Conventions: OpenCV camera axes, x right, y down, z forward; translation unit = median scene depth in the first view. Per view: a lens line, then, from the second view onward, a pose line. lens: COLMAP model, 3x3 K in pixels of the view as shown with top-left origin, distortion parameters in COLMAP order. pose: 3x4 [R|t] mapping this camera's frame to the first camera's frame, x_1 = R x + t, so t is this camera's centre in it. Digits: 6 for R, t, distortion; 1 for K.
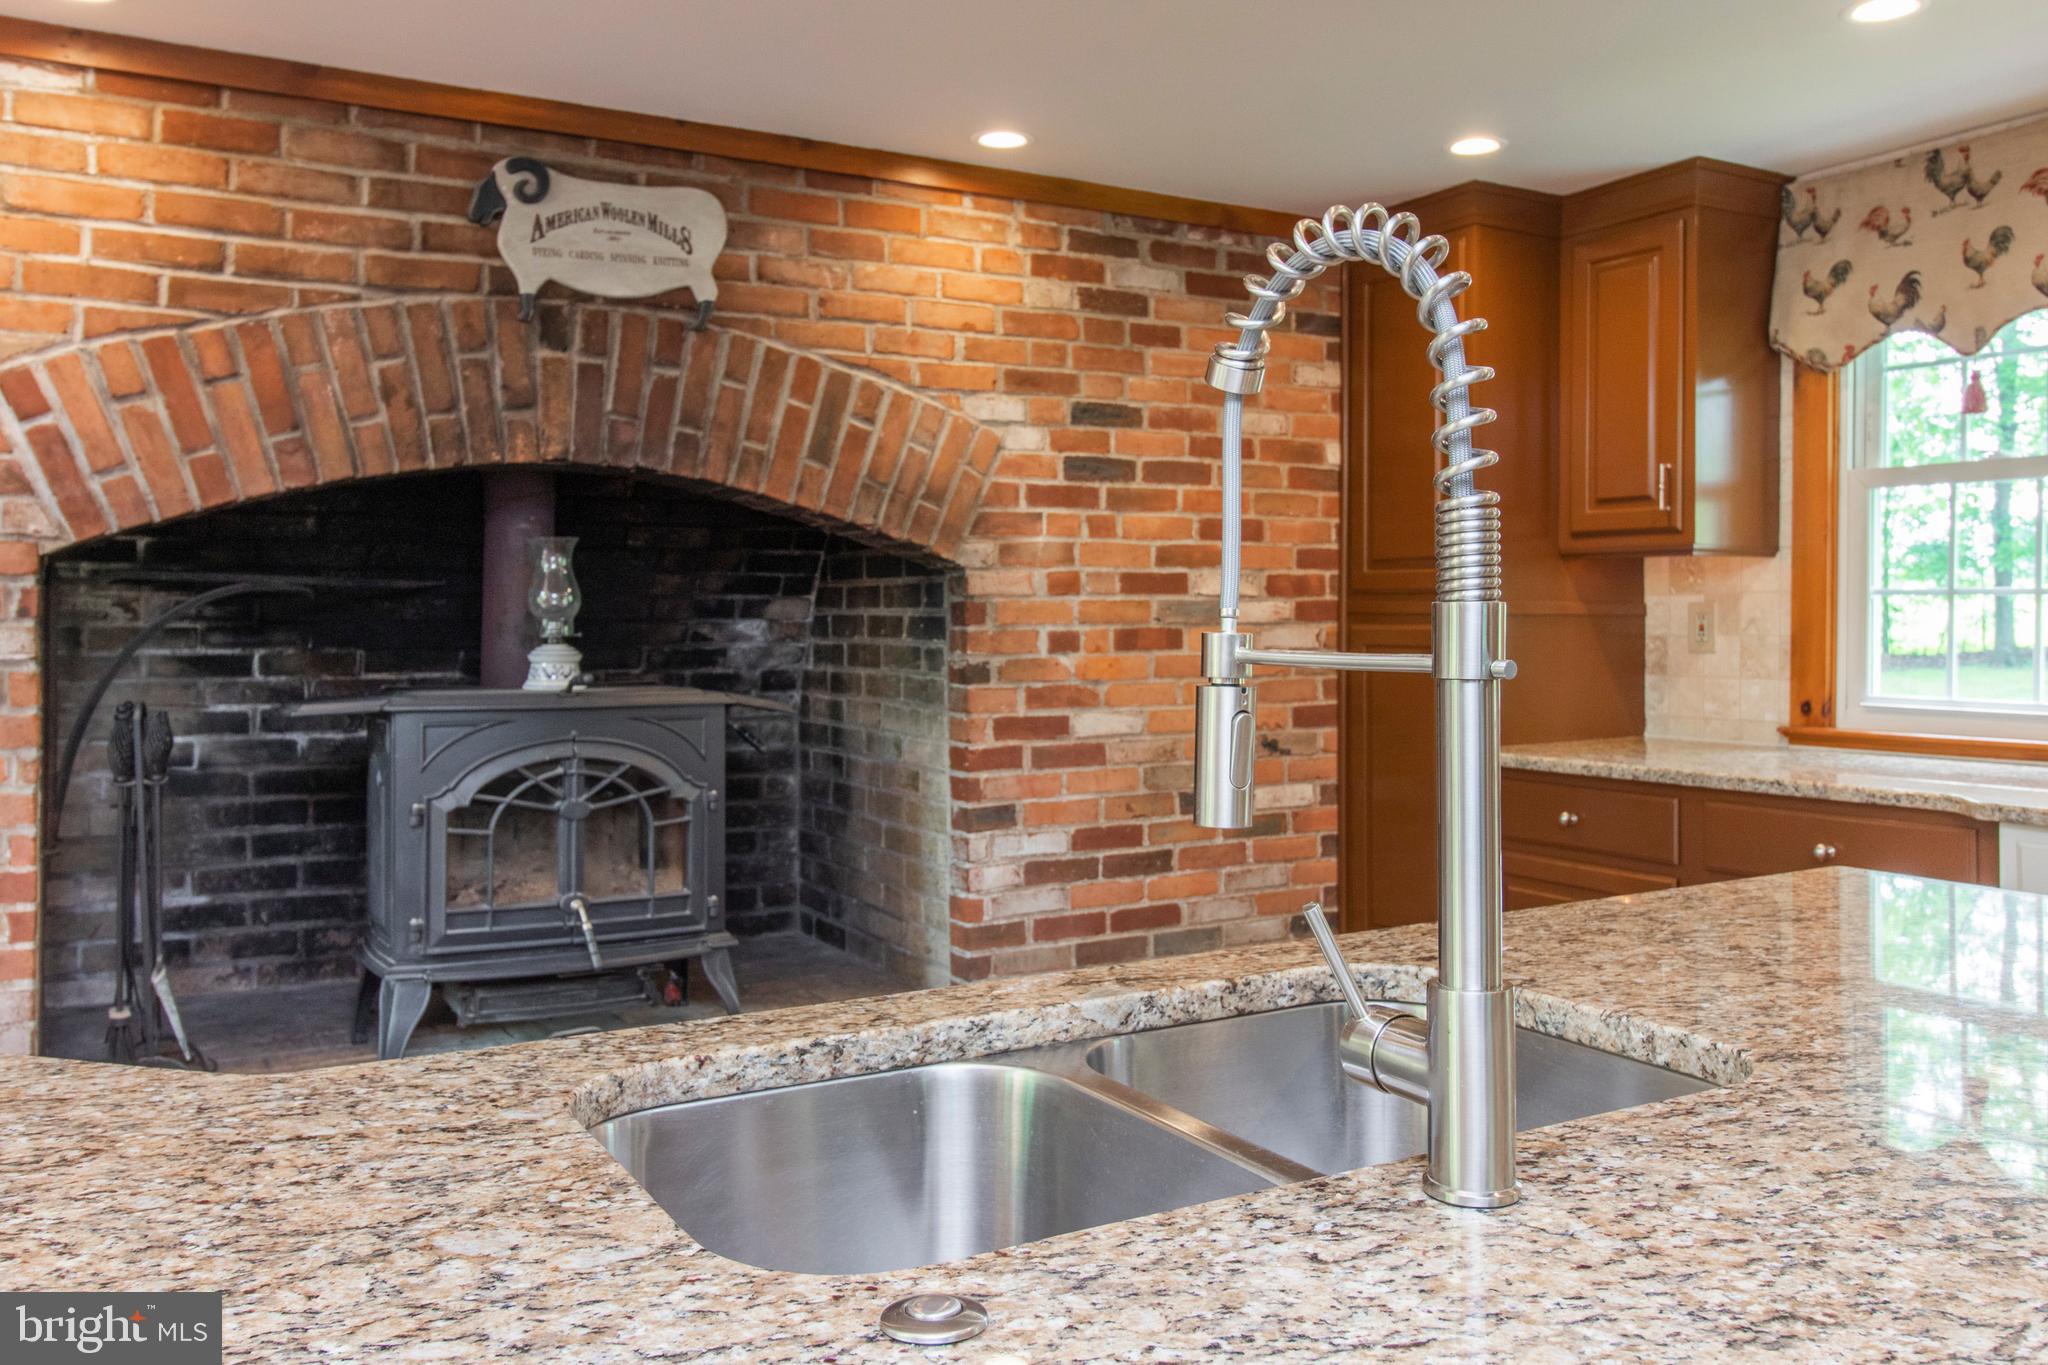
lens RADIAL K [[1648.6, 0, 1008.1], [0, 1648.6, 631.5], [0, 0, 1]] dist [0.005316, 0.011391]
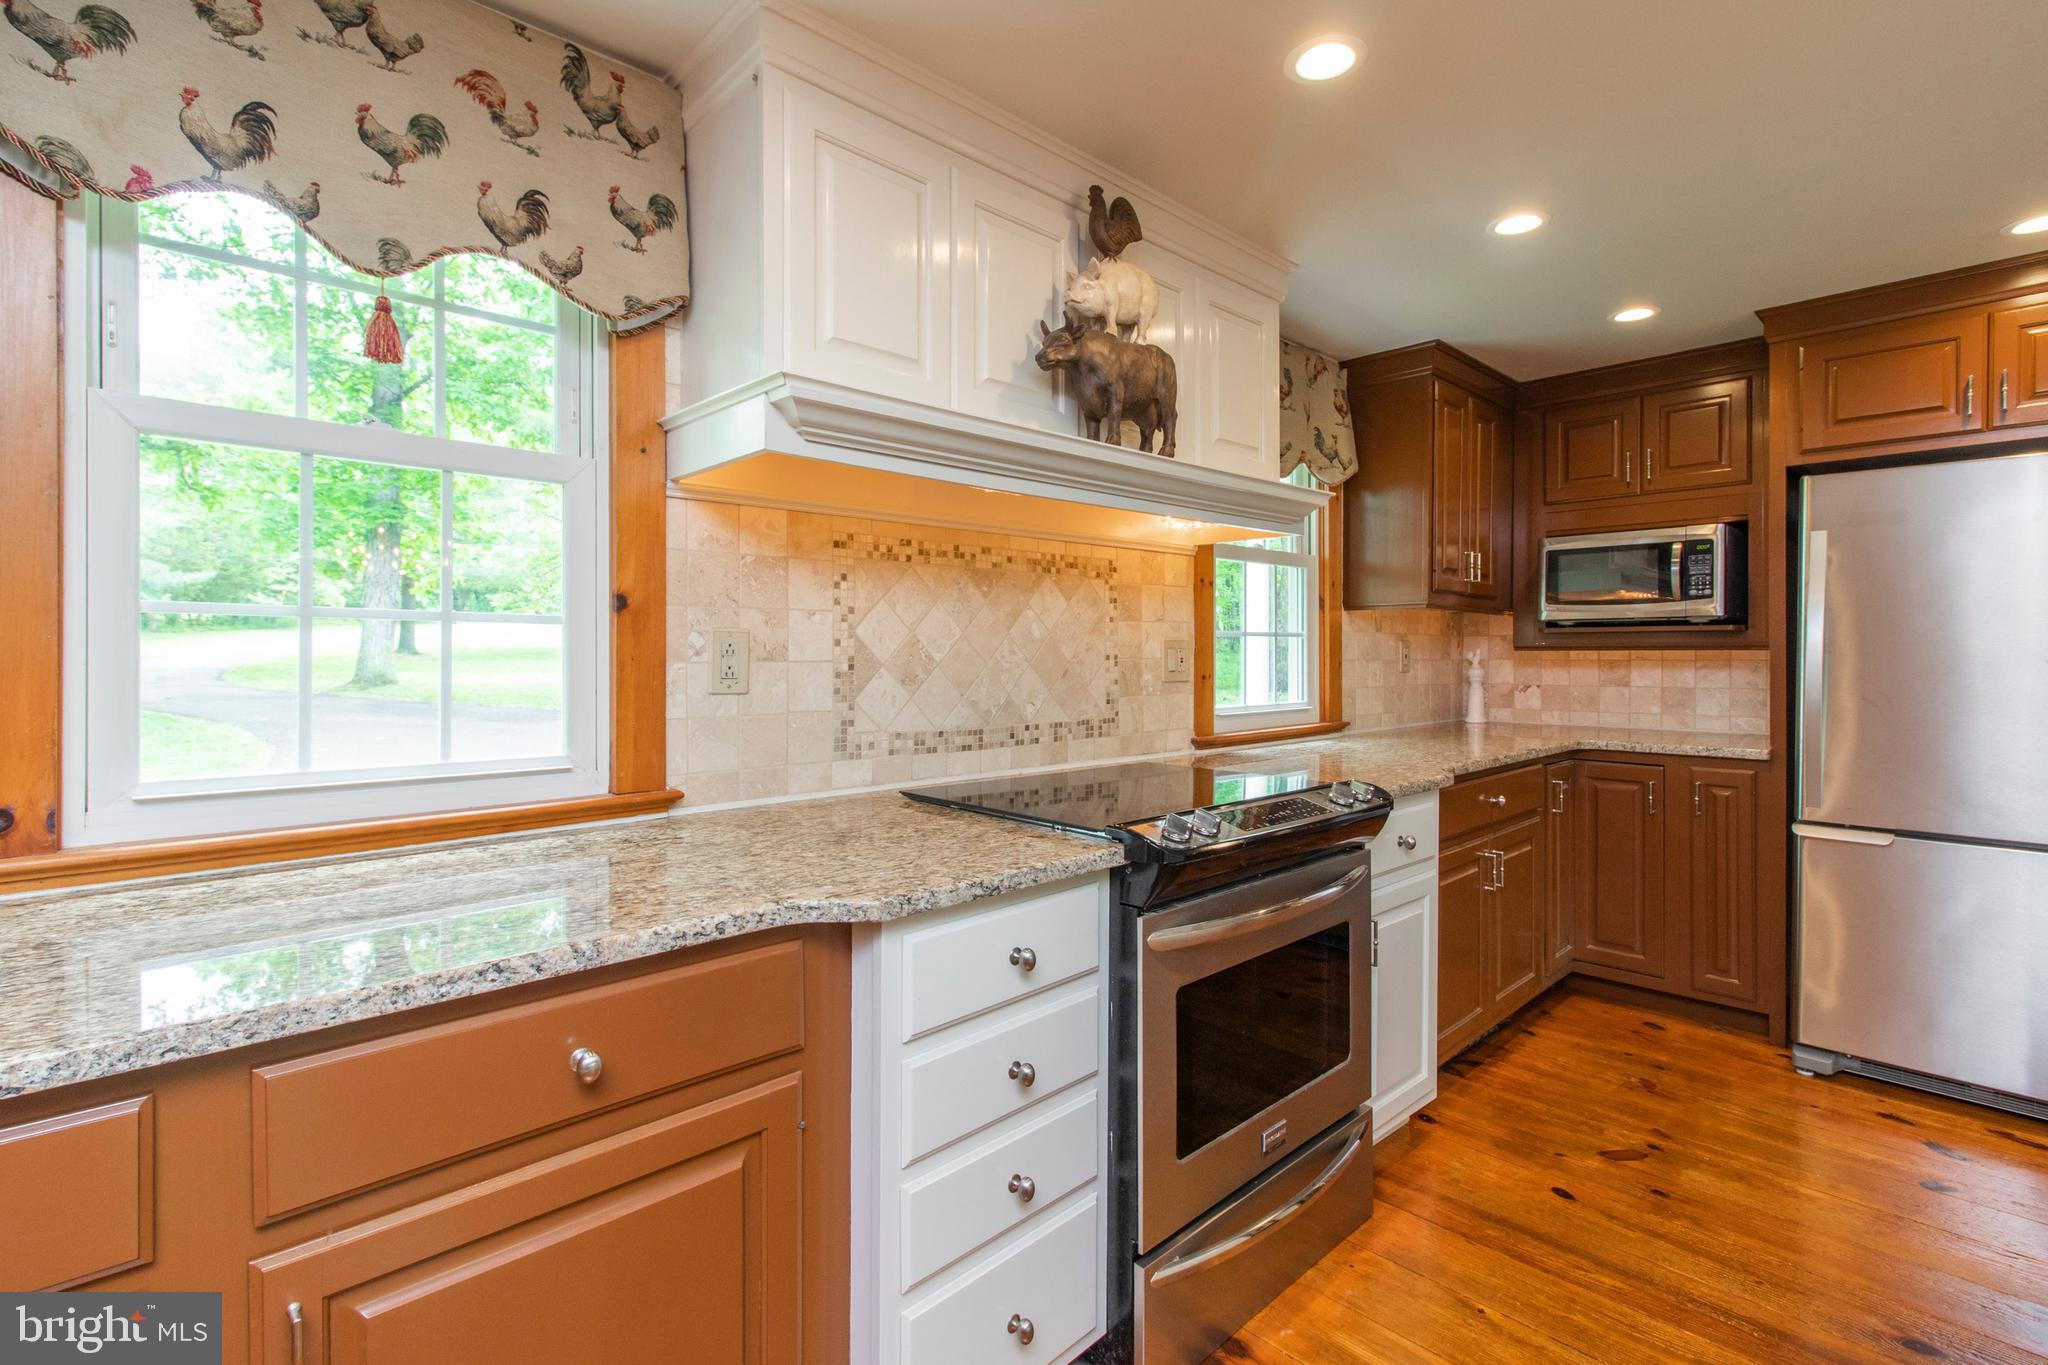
lens RADIAL K [[951.6, 0, 1026.7], [0, 951.6, 654.2], [0, 0, 1]] dist [0.007934, 0.001375]
pose [[-0.234713, 0.003773, 0.972057, 0.124469], [0.008937, 0.999959, -0.001724, -0.003733], [-0.972024, 0.008282, -0.234737, 0.820857]]
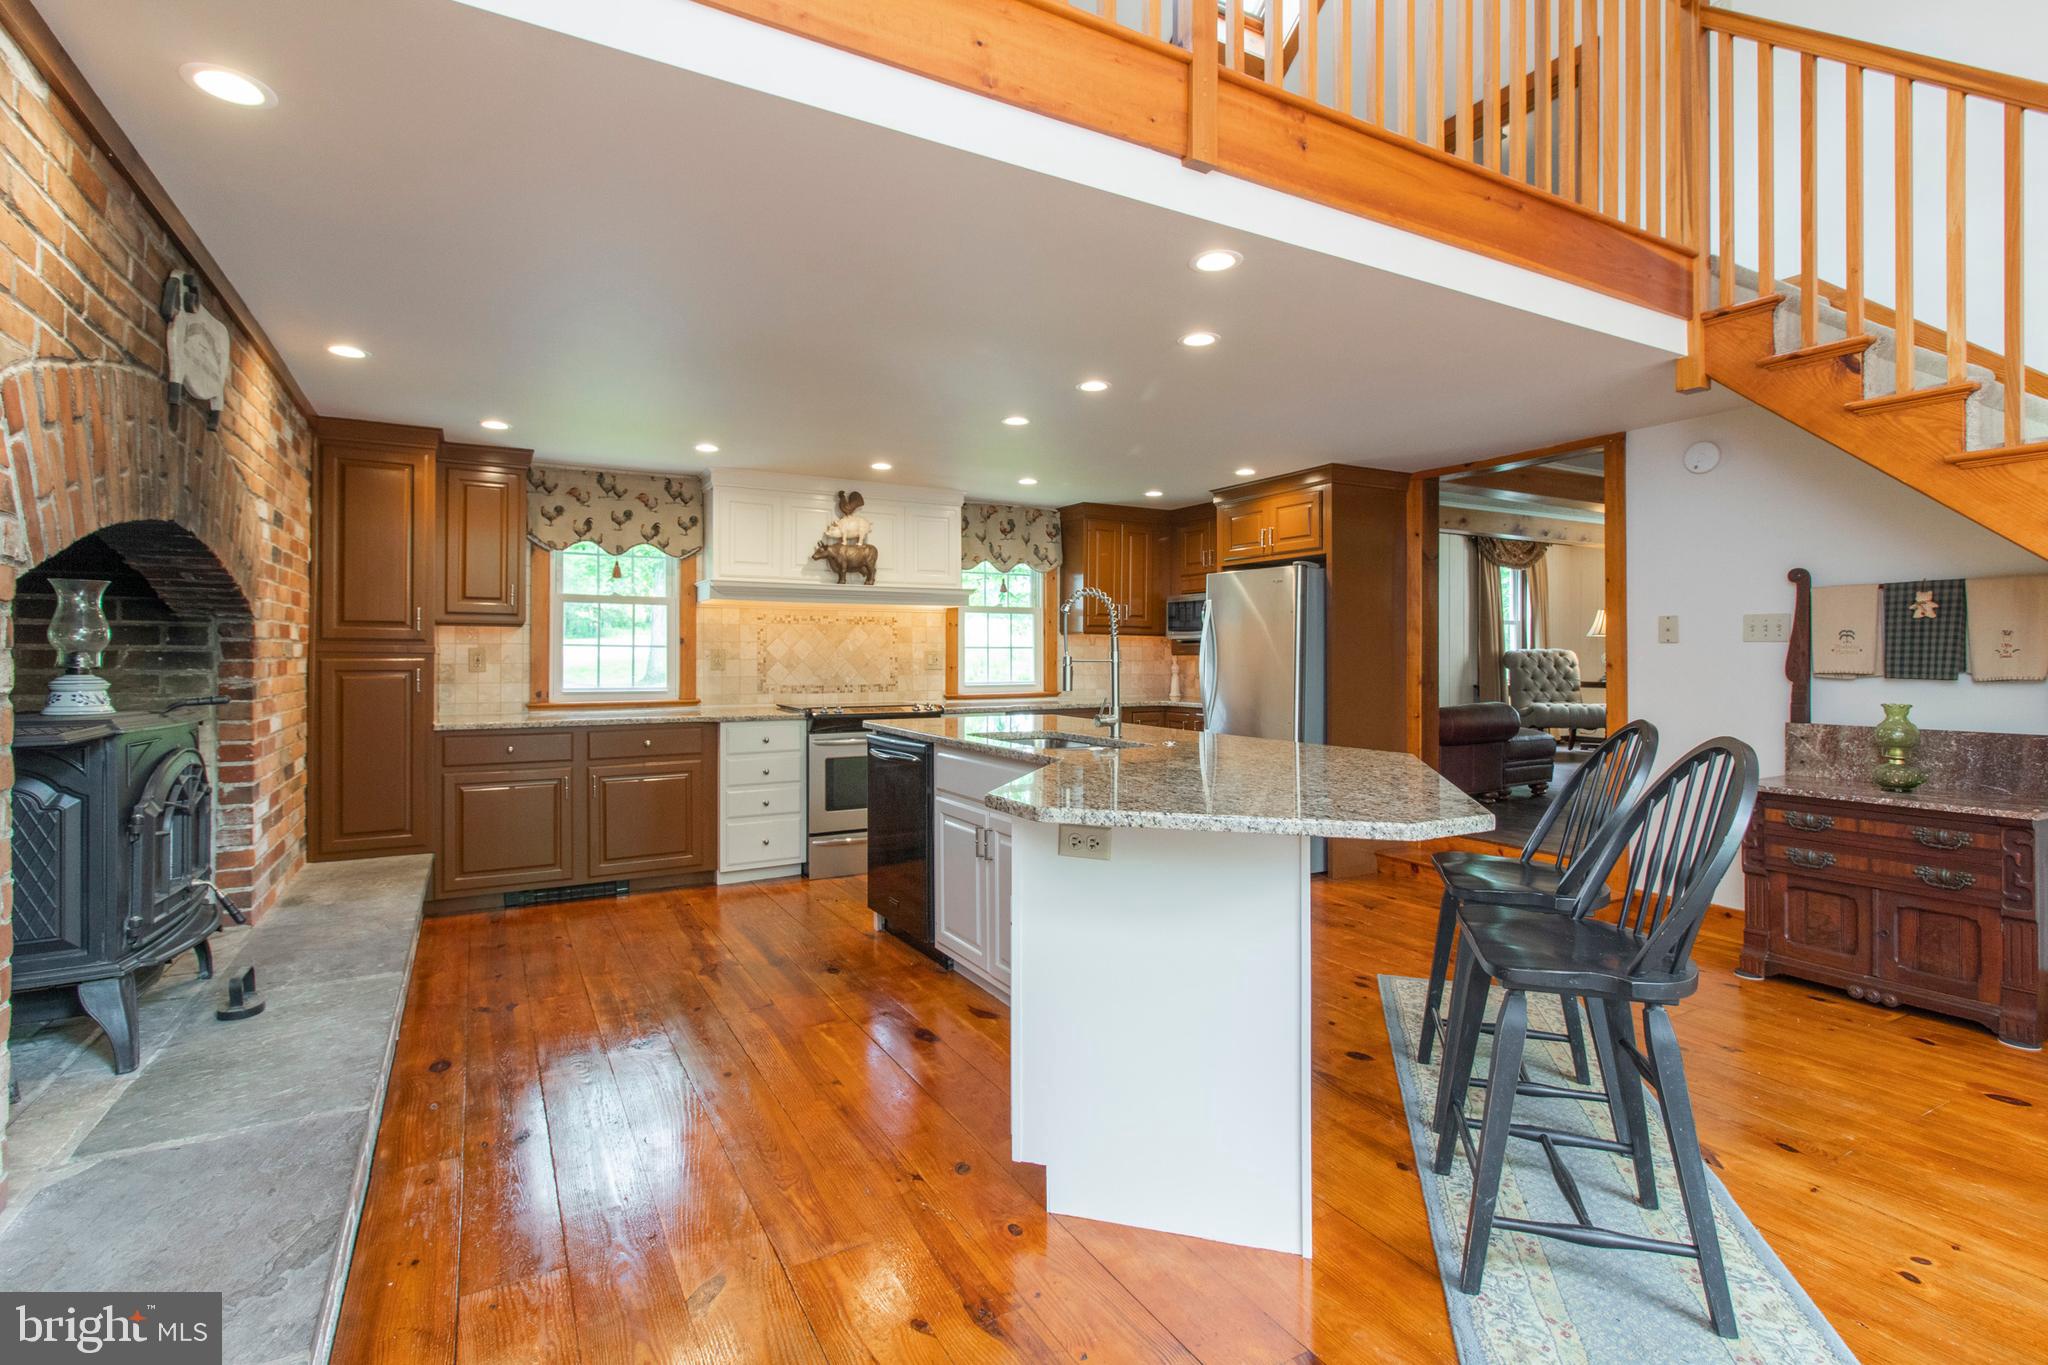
lens RADIAL K [[951.6, 0, 1011.0], [0, 951.6, 654.9], [0, 0, 1]] dist [0.007934, 0.001375]
pose [[0.017096, 0.005223, 0.999840, -0.907980], [0.006621, 0.999964, -0.005337, 0.002615], [-0.999832, 0.006711, 0.017061, 0.344445]]
